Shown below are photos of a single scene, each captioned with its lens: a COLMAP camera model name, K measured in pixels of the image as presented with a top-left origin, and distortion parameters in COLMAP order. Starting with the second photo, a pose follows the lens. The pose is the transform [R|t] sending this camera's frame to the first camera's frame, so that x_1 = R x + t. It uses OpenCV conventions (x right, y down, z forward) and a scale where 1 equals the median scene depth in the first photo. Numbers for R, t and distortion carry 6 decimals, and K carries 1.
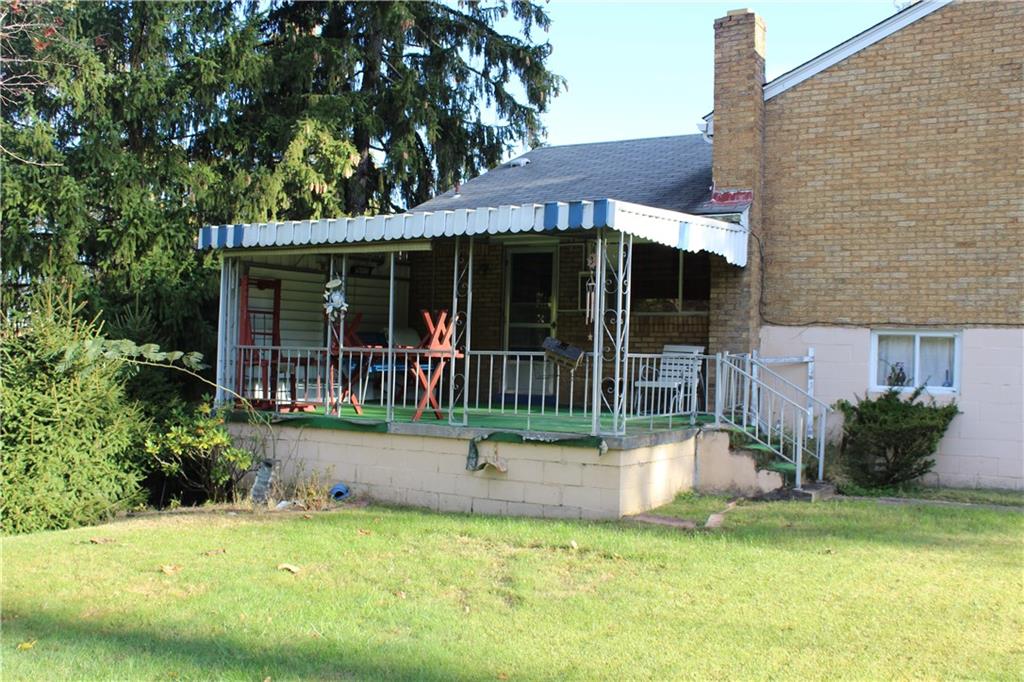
lens RADIAL K [[1069.3, 0, 519.5], [0, 1069.3, 342.7], [0, 0, 1]] dist [-0.052842, 0.000000]
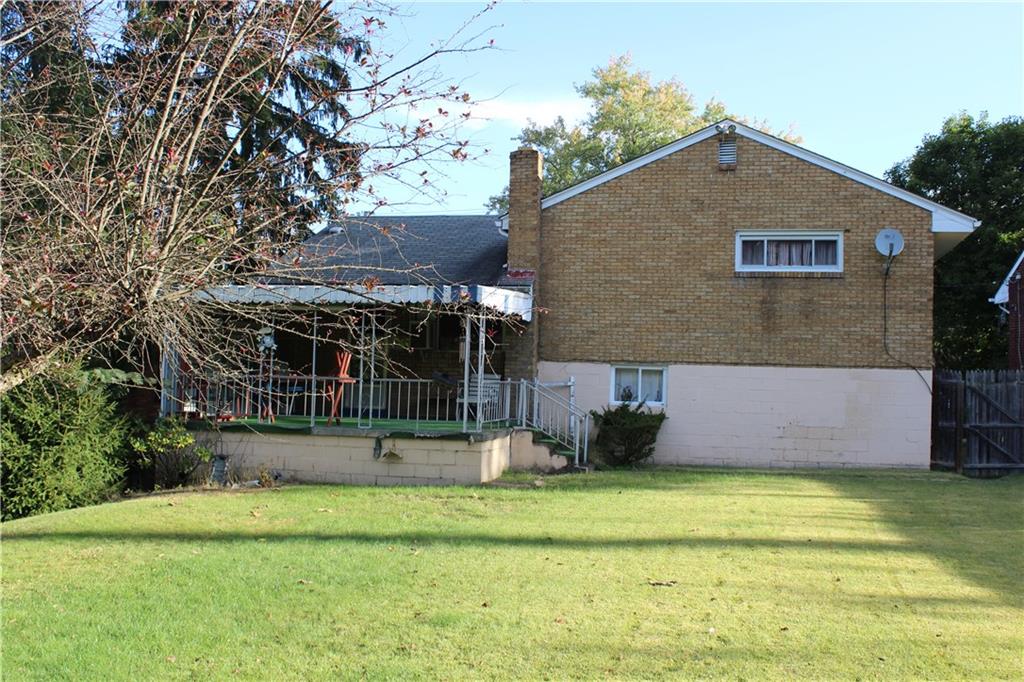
lens RADIAL K [[1069.3, 0, 508.1], [0, 1069.3, 340.7], [0, 0, 1]] dist [-0.052842, 0.000000]
pose [[0.952095, 0.013106, 0.305522, -0.299323], [-0.007101, 0.999759, -0.020758, -0.014541], [-0.305720, 0.017595, 0.951959, -0.449960]]
